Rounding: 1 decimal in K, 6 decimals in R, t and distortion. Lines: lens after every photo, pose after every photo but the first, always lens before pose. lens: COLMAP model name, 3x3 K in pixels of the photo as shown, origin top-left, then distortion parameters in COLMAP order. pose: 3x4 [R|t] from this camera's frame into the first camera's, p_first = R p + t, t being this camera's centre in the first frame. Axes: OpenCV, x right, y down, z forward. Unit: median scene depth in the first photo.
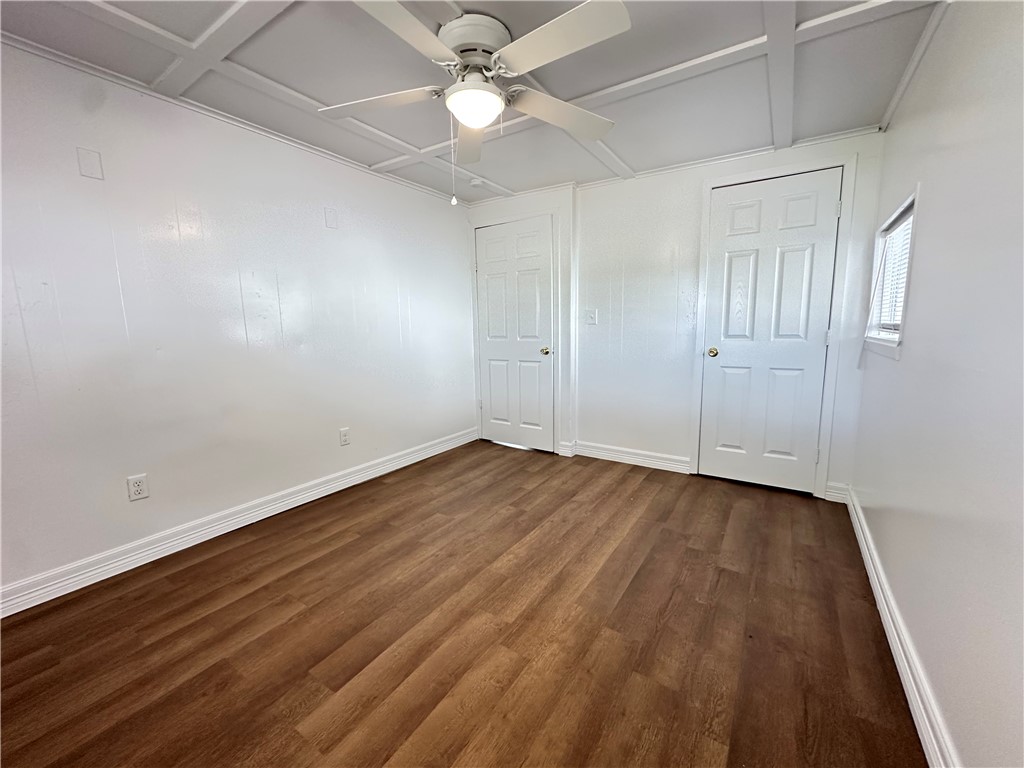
lens RADIAL K [[410.7, 0, 512.5], [0, 410.7, 379.3], [0, 0, 1]] dist [-0.001023, -0.000109]
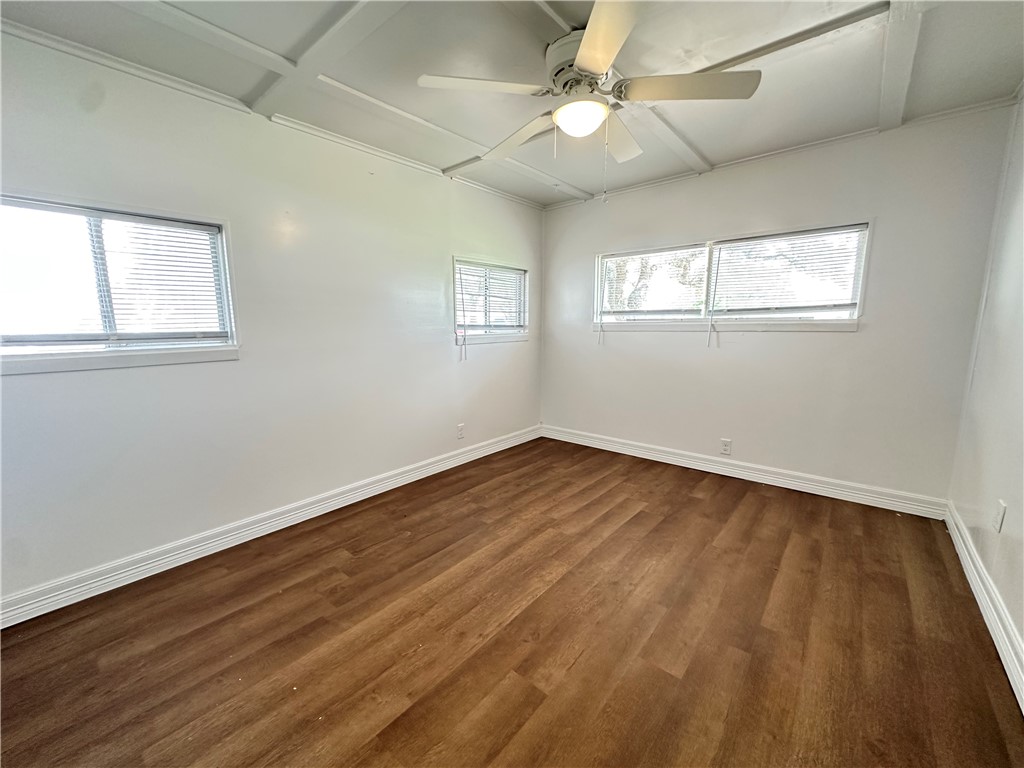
lens RADIAL K [[410.7, 0, 511.2], [0, 410.7, 384.3], [0, 0, 1]] dist [-0.001023, -0.000109]
pose [[-0.992464, -0.000504, 0.122537, -0.034675], [0.034113, 0.959323, 0.280242, -0.244830], [-0.117694, 0.282311, -0.952076, 1.753455]]
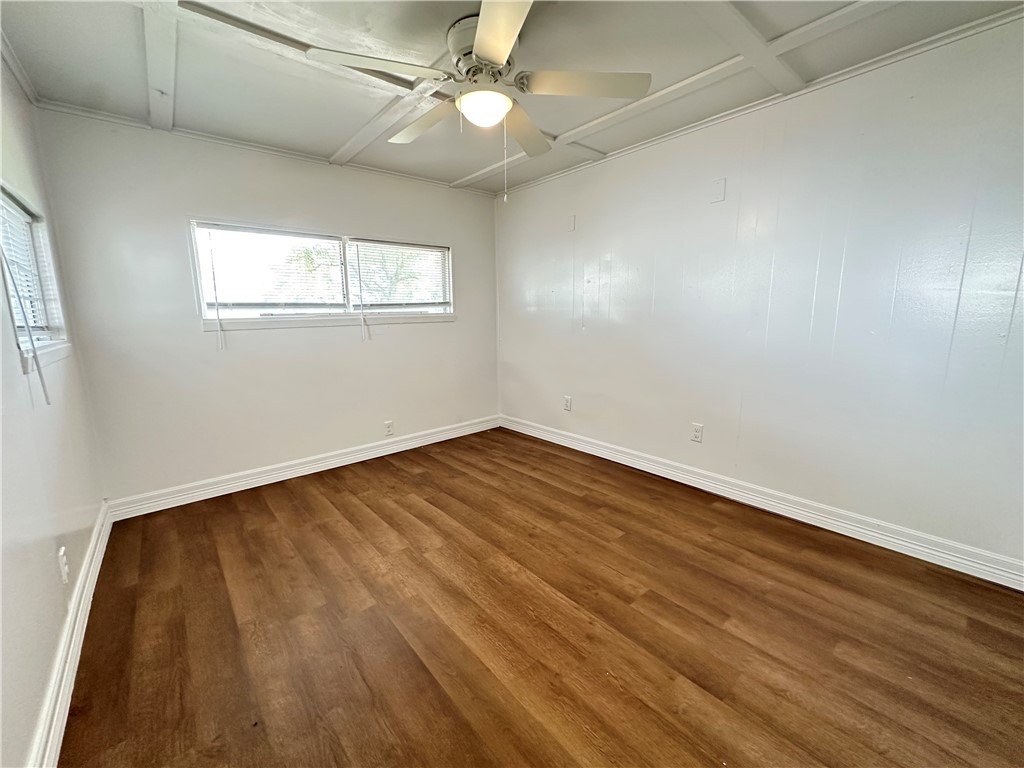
lens RADIAL K [[410.7, 0, 511.8], [0, 410.7, 386.6], [0, 0, 1]] dist [-0.001023, -0.000109]
pose [[-0.272935, 0.187135, -0.943656, 0.787053], [-0.110863, 0.968245, 0.224076, -0.171293], [0.955623, 0.165774, -0.243522, 1.145952]]
